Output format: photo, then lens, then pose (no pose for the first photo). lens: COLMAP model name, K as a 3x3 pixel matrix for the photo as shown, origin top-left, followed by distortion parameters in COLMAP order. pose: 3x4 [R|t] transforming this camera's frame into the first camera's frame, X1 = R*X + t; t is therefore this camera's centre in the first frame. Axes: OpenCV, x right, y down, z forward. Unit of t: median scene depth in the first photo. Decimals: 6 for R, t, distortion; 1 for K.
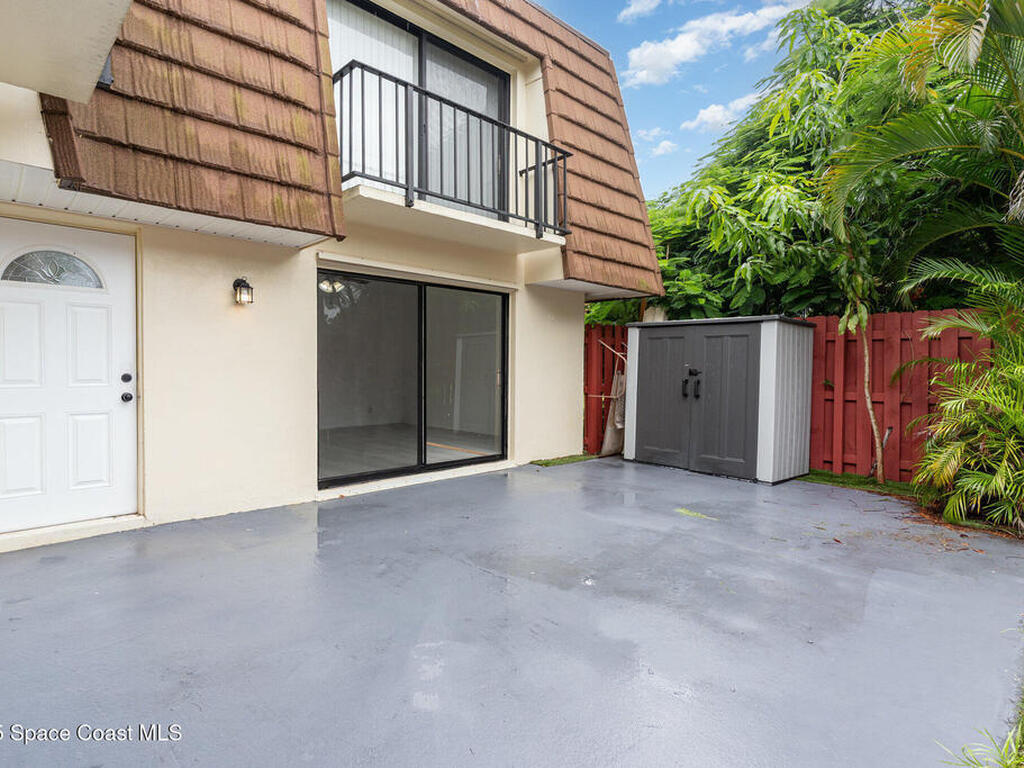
lens RADIAL K [[563.3, 0, 514.3], [0, 563.3, 382.6], [0, 0, 1]] dist [-0.003905, -0.000519]
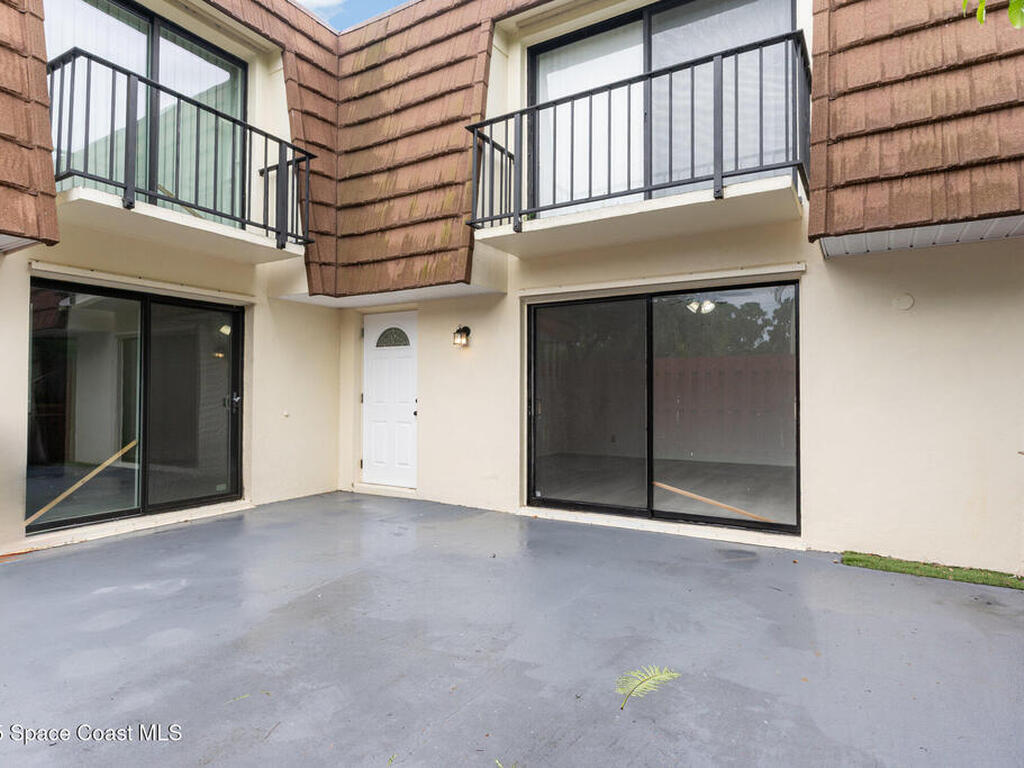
lens RADIAL K [[563.3, 0, 514.3], [0, 563.3, 382.6], [0, 0, 1]] dist [-0.003905, -0.000519]
pose [[0.251771, -0.026455, -0.967425, 0.870118], [-0.026372, 0.999068, -0.034184, -0.012436], [0.967427, 0.034119, 0.250839, 0.848481]]
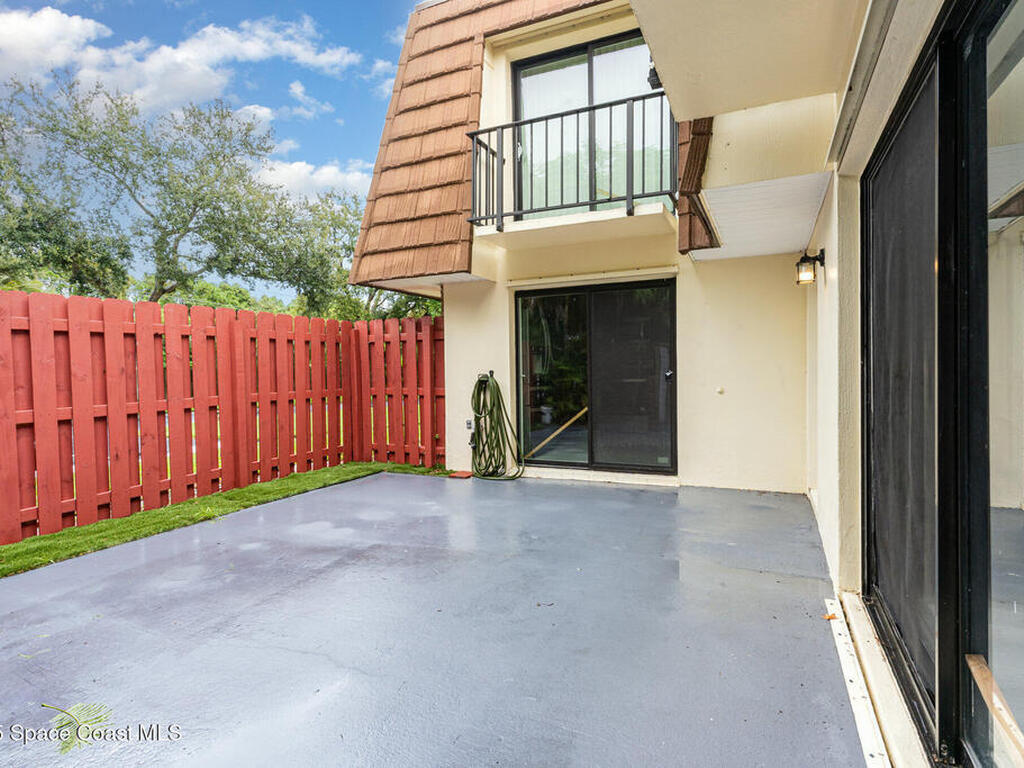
lens RADIAL K [[550.3, 0, 512.0], [0, 550.3, 384.0], [0, 0, 1]] dist [0.002402, 0.001017]
pose [[-0.937473, 0.019856, -0.347490, 0.167895], [0.002573, 0.998740, 0.050126, -0.044349], [0.348048, 0.046098, -0.936343, 1.669759]]
